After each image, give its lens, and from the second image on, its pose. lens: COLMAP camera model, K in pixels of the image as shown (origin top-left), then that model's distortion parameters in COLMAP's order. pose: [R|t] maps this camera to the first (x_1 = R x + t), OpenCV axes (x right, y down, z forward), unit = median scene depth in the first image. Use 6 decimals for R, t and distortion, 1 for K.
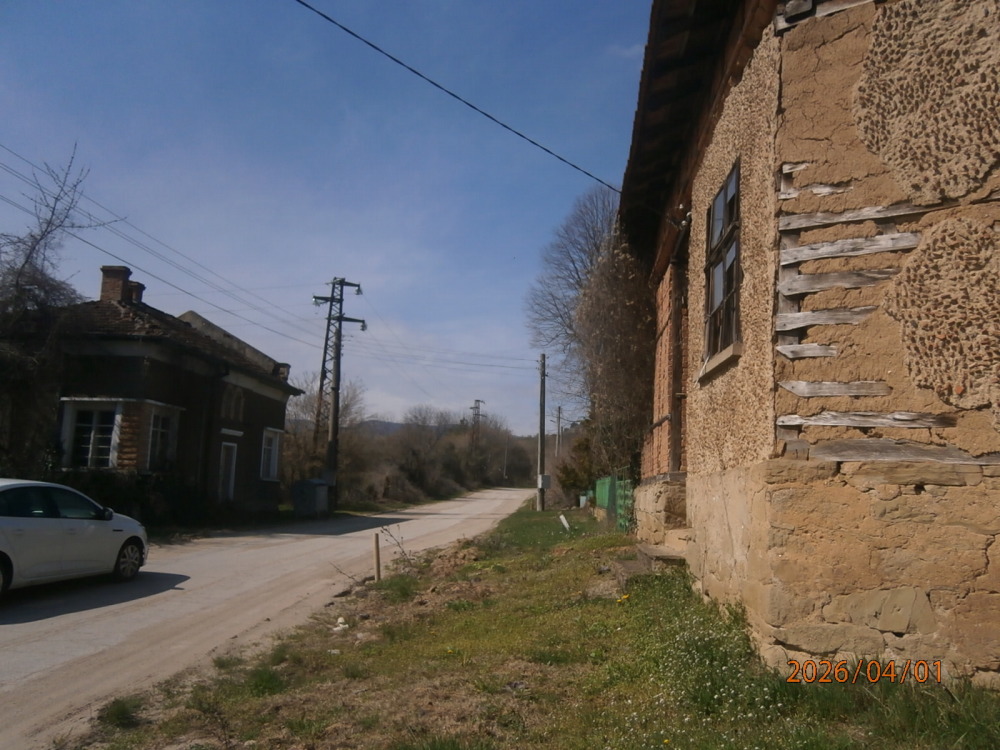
lens RADIAL K [[793.2, 0, 499.5], [0, 793.2, 351.5], [0, 0, 1]] dist [-0.023495, 0.008589]
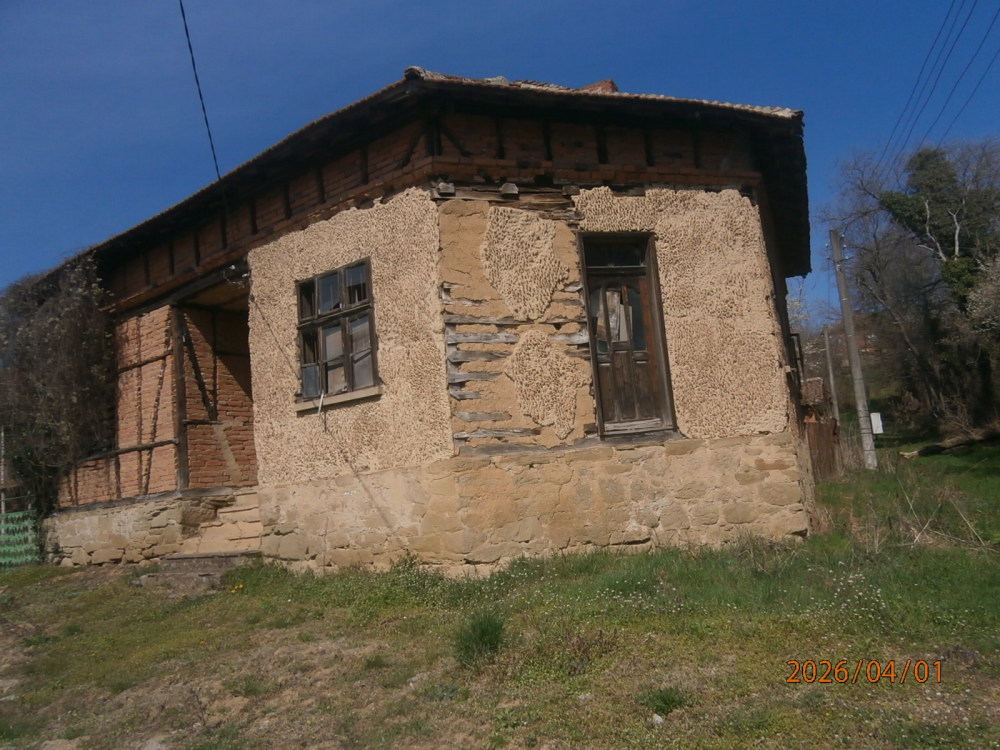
lens RADIAL K [[793.2, 0, 499.5], [0, 793.2, 351.5], [0, 0, 1]] dist [-0.023495, 0.008589]
pose [[0.538003, 0.058191, 0.840932, -1.089532], [-0.032992, 0.998304, -0.047973, -0.015377], [-0.842297, -0.001935, 0.539010, -0.006306]]
